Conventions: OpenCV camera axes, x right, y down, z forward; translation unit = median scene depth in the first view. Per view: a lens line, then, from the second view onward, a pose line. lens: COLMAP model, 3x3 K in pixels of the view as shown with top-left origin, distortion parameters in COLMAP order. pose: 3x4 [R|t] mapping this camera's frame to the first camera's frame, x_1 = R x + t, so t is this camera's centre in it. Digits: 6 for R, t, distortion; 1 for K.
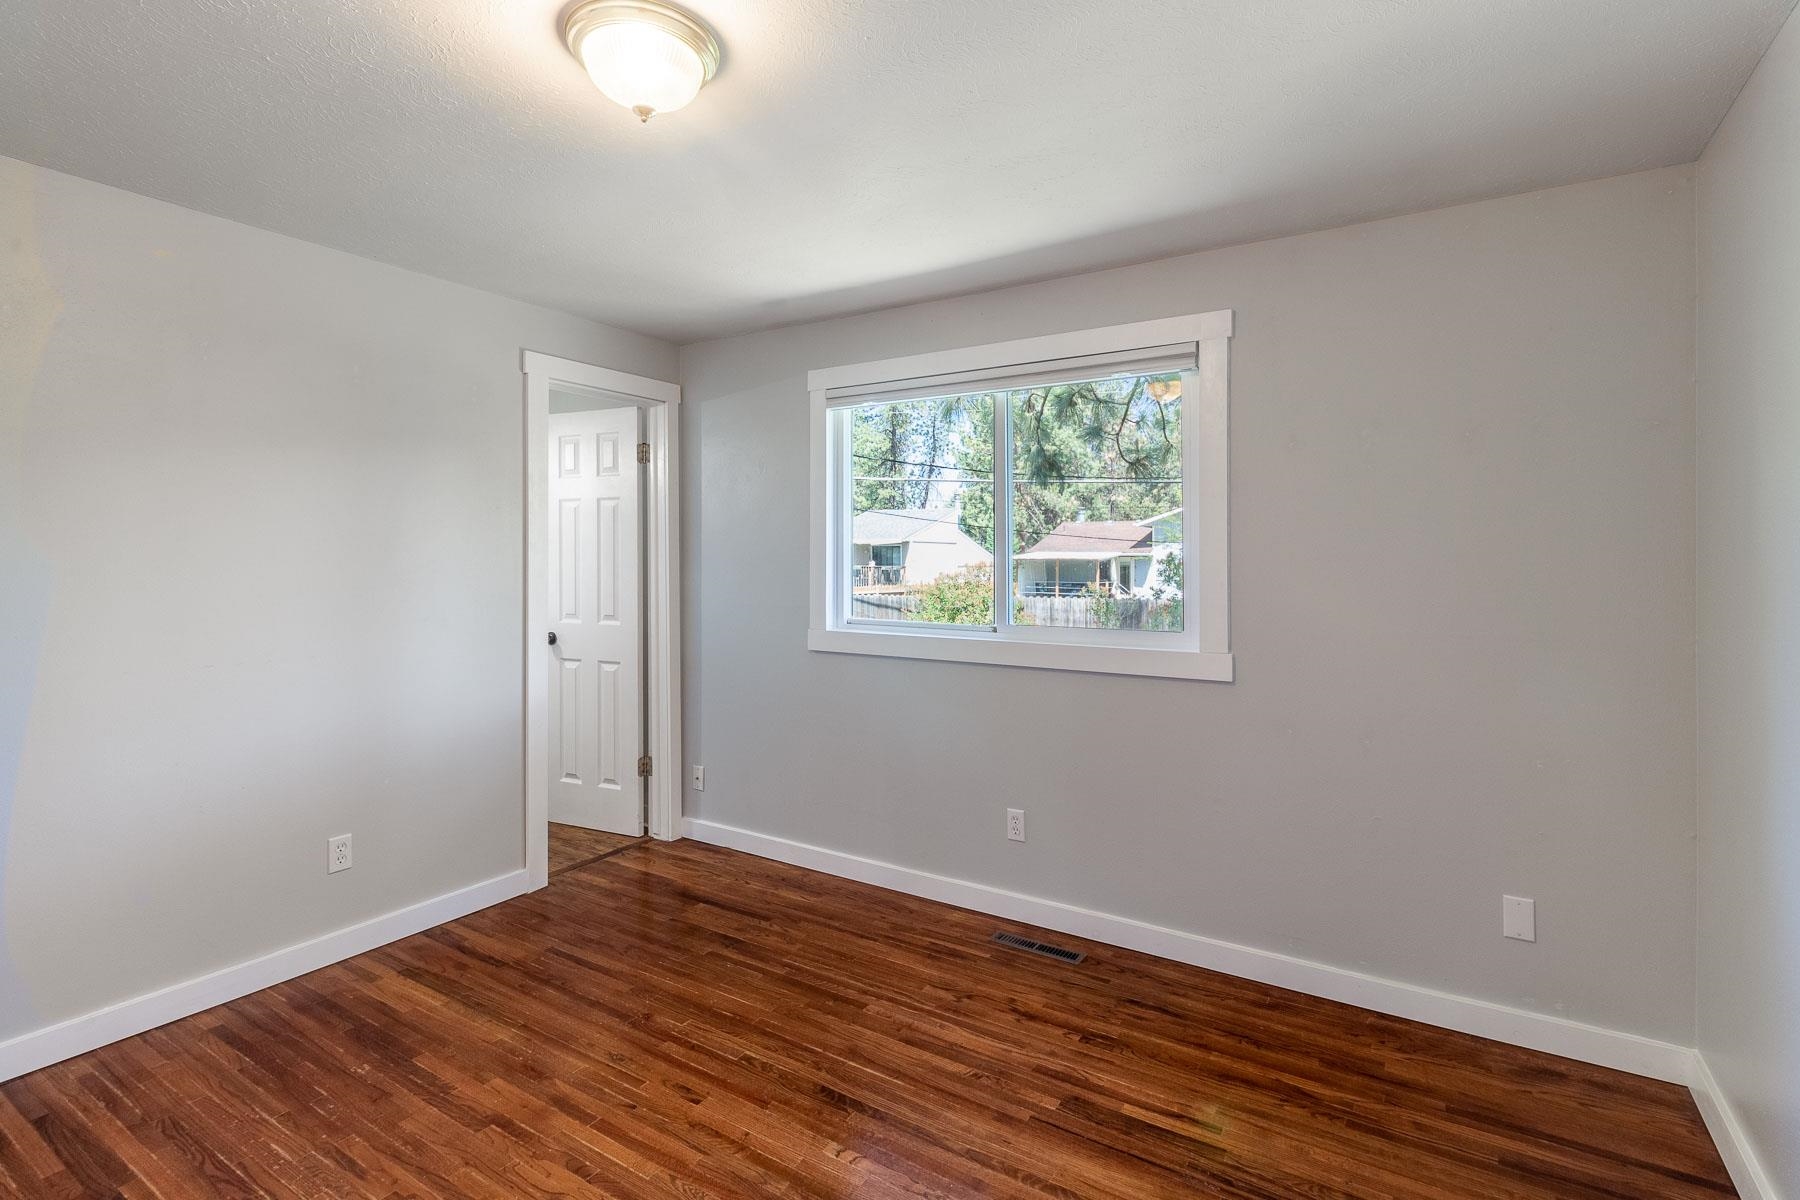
lens RADIAL K [[857.2, 0, 876.4], [0, 857.2, 560.1], [0, 0, 1]] dist [0.003929, 0.000243]
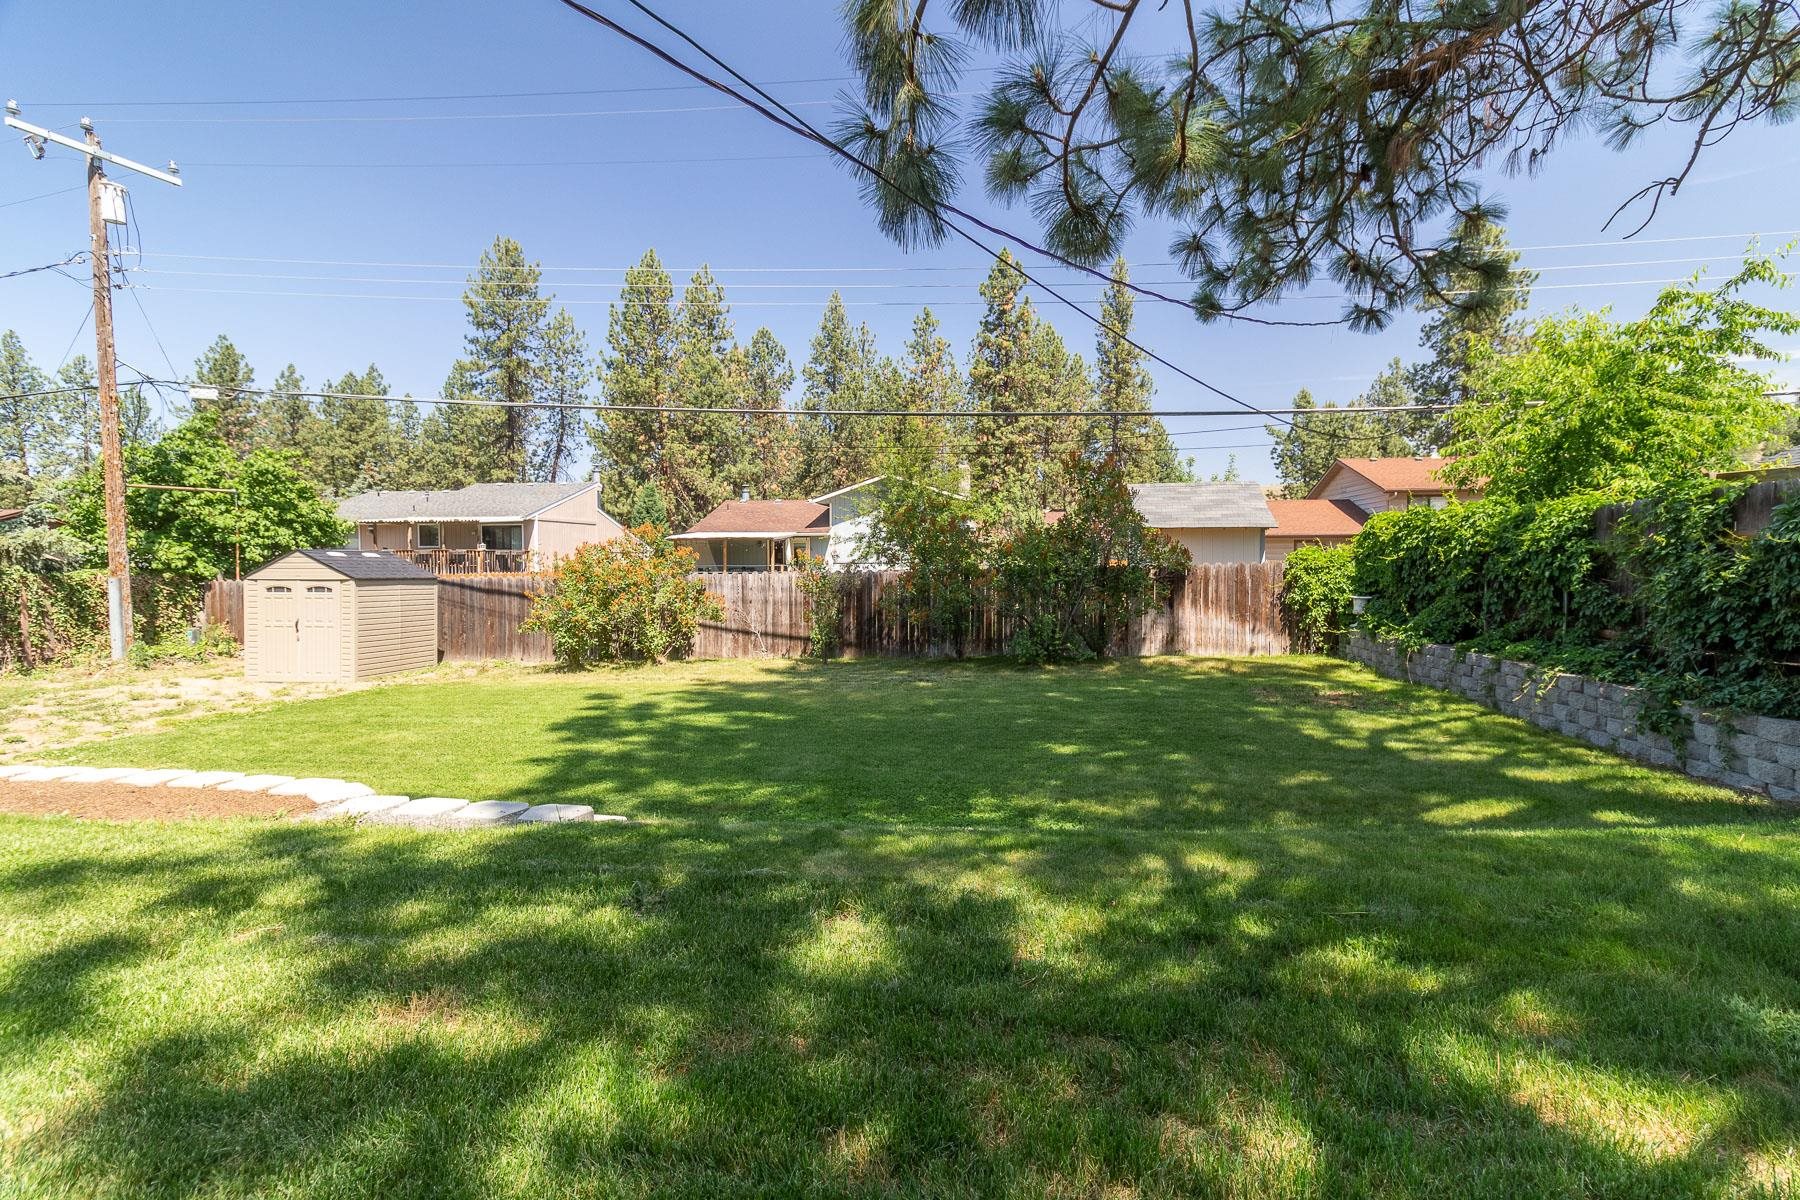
lens RADIAL K [[857.2, 0, 876.4], [0, 857.2, 560.1], [0, 0, 1]] dist [0.003929, 0.000243]
pose [[0.912399, -0.005866, 0.409259, 0.002966], [0.007804, 0.999965, -0.003064, 0.019891], [-0.409227, 0.005990, 0.912413, 0.150363]]
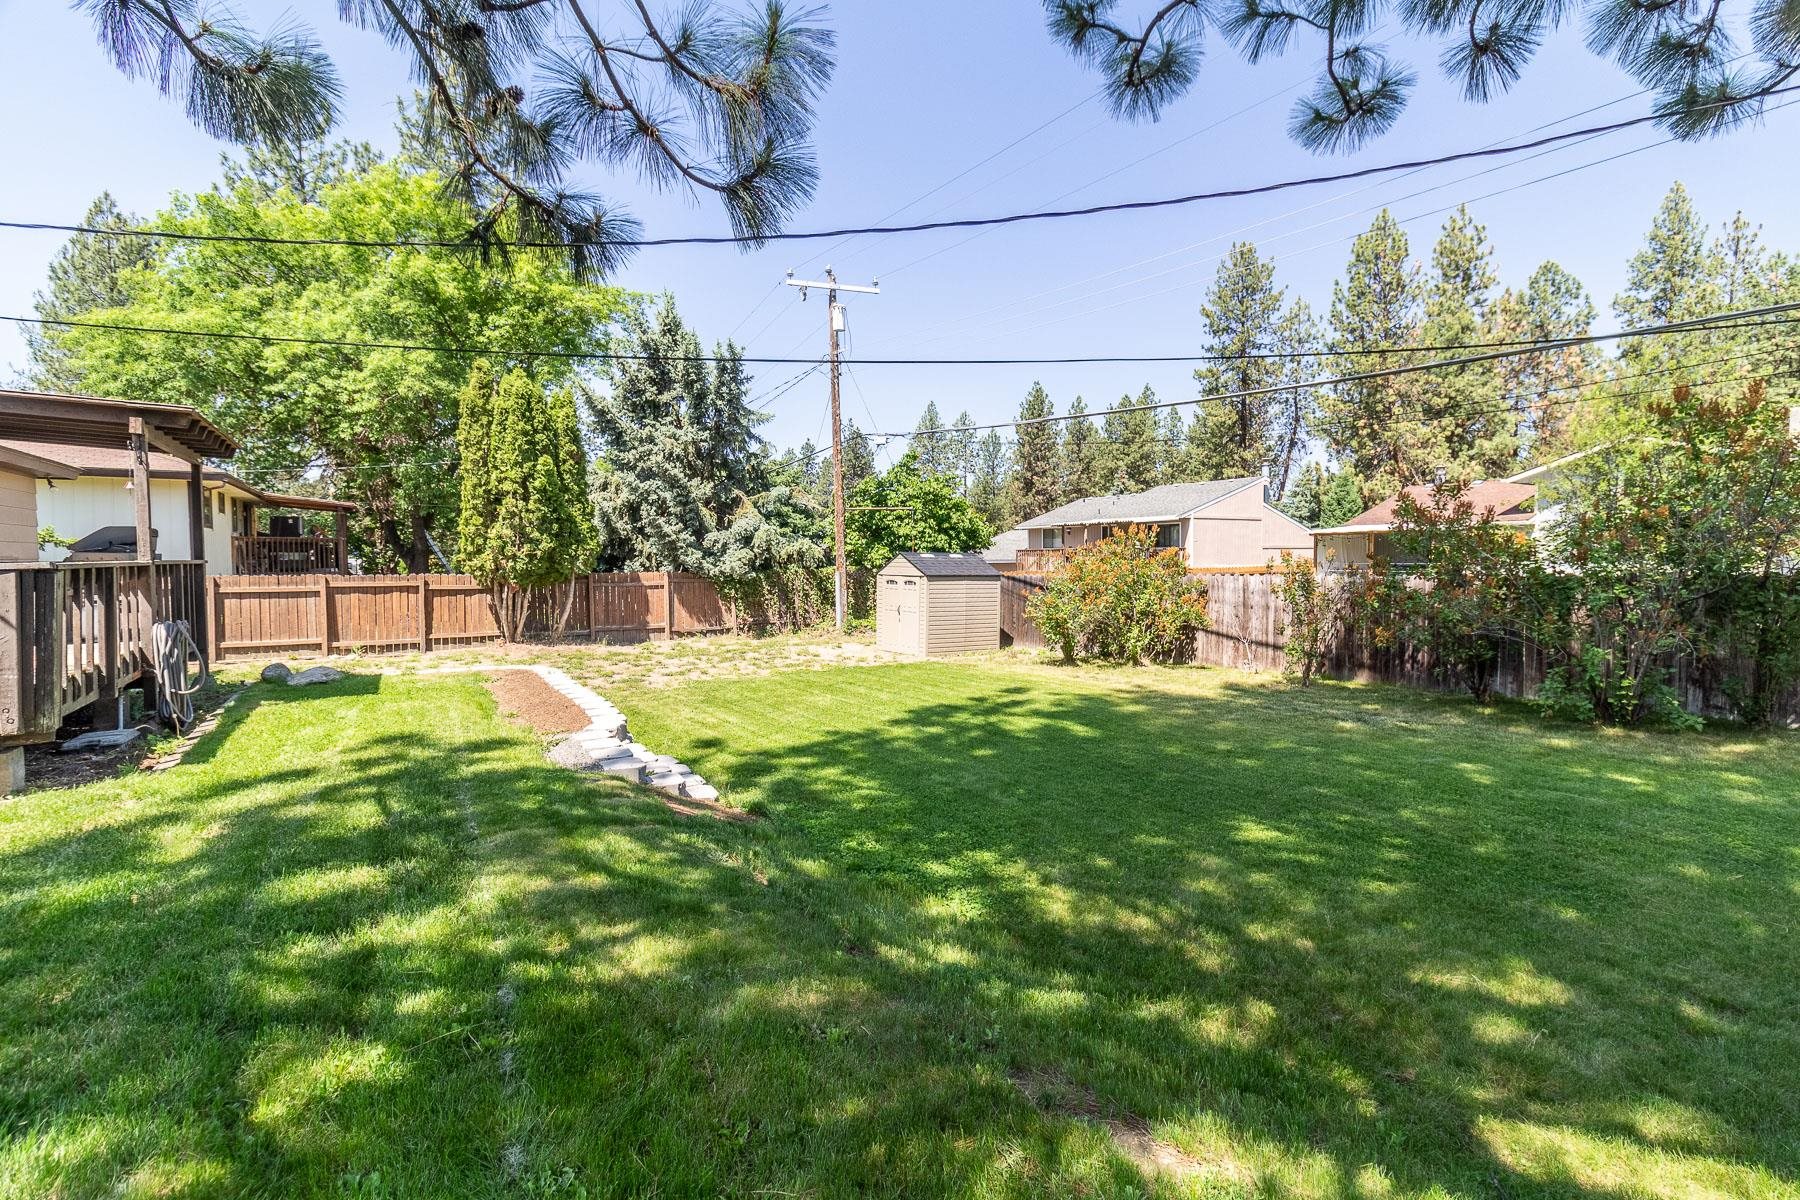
lens RADIAL K [[827.0, 0, 901.5], [0, 827.0, 571.8], [0, 0, 1]] dist [0.004449, 0.000667]
pose [[0.901347, -0.001504, -0.433096, 0.133026], [0.007731, 0.999891, 0.012617, 0.017321], [0.433030, -0.014720, 0.901259, 0.164193]]
